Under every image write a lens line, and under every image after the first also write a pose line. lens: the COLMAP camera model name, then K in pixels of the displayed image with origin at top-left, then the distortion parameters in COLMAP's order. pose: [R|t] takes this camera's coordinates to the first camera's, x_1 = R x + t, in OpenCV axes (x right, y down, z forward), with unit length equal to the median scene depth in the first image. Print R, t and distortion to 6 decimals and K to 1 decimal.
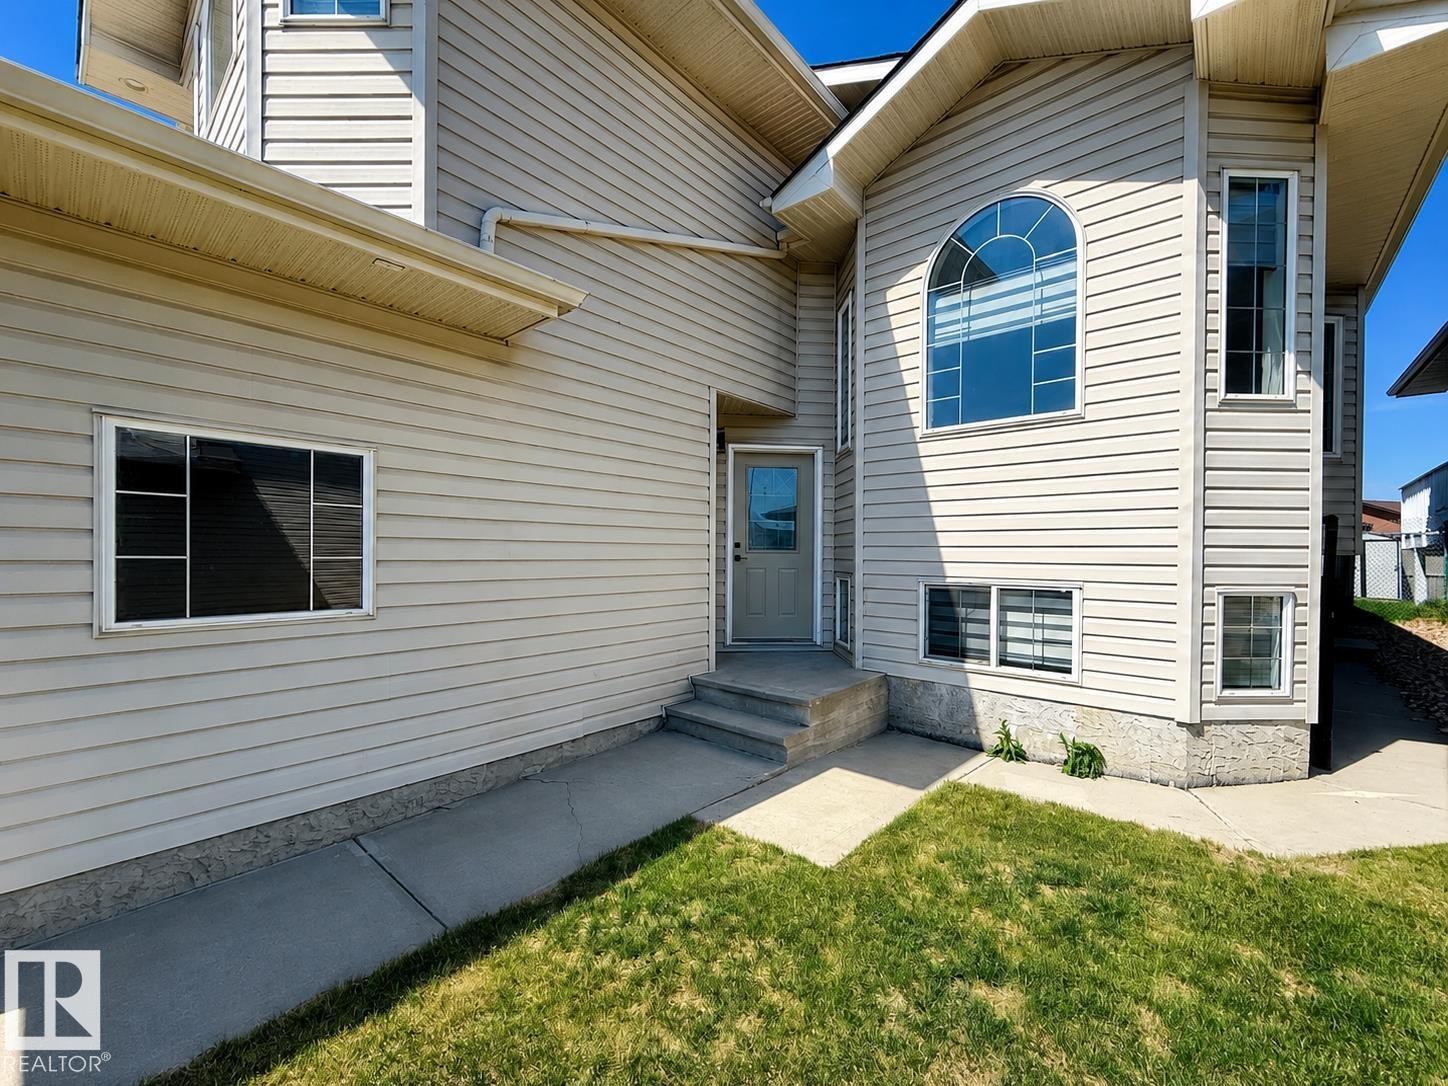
lens RADIAL K [[590.1, 0, 755.8], [0, 590.1, 561.1], [0, 0, 1]] dist [0.001164, -0.000045]
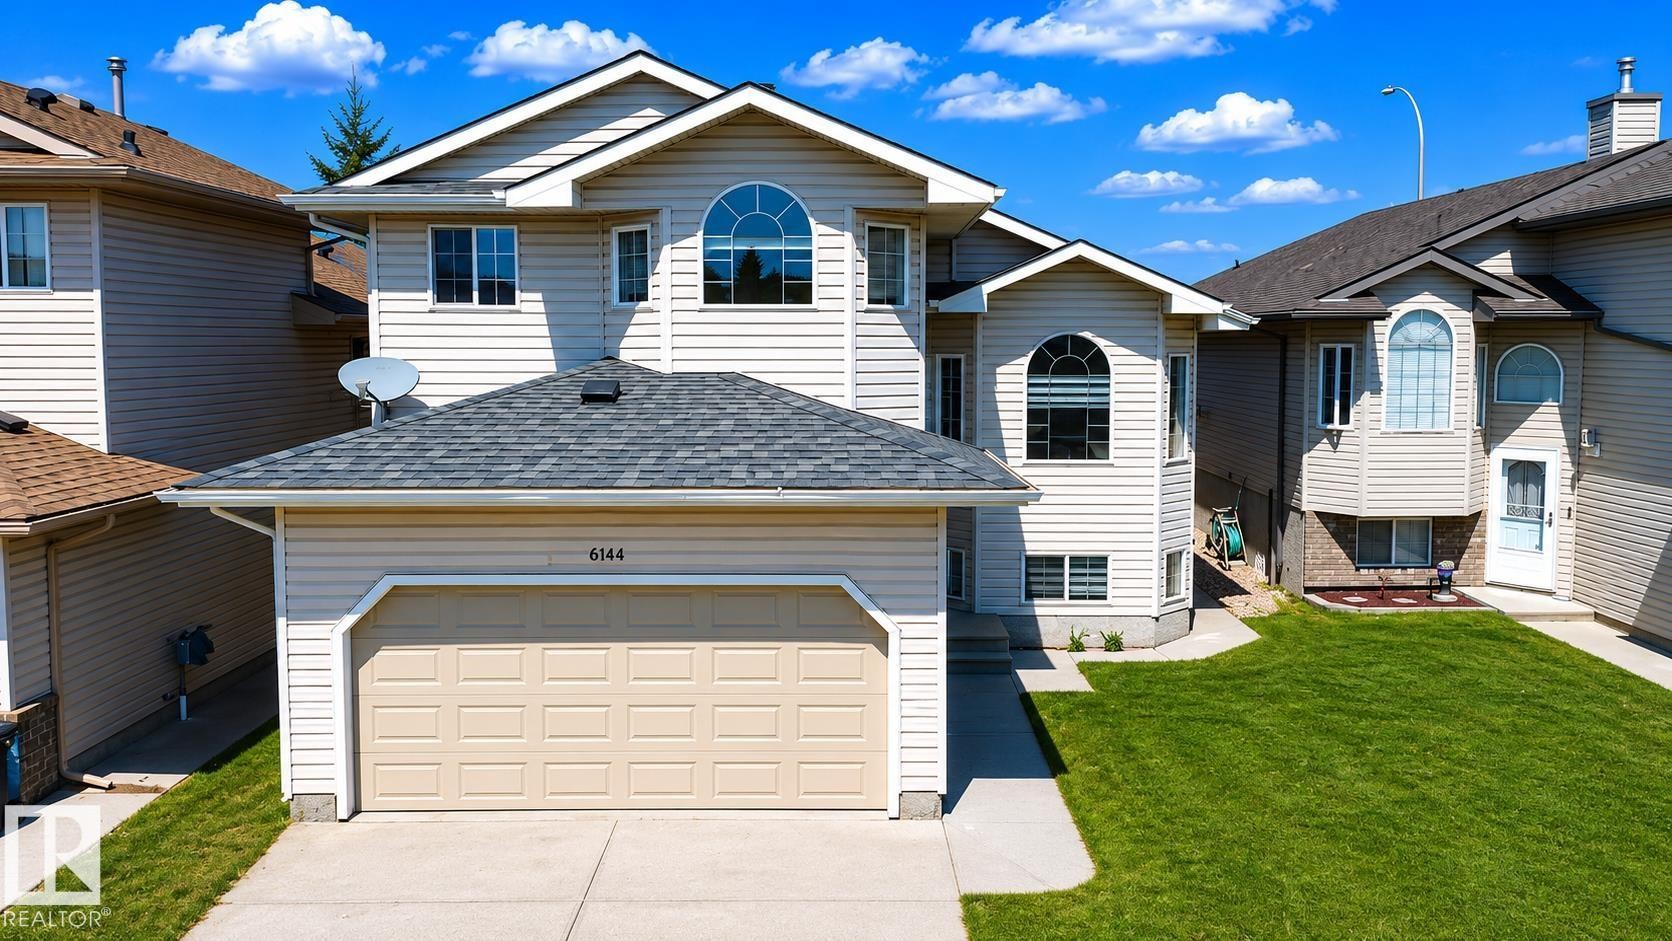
lens RADIAL K [[1329.4, 0, 831.3], [0, 1329.4, 464.8], [0, 0, 1]] dist [0.029882, 0.002825]
pose [[0.760885, -0.068091, 0.645305, -2.673671], [0.011280, 0.995717, 0.091766, -0.597965], [-0.648789, -0.062544, 0.758394, -1.524918]]
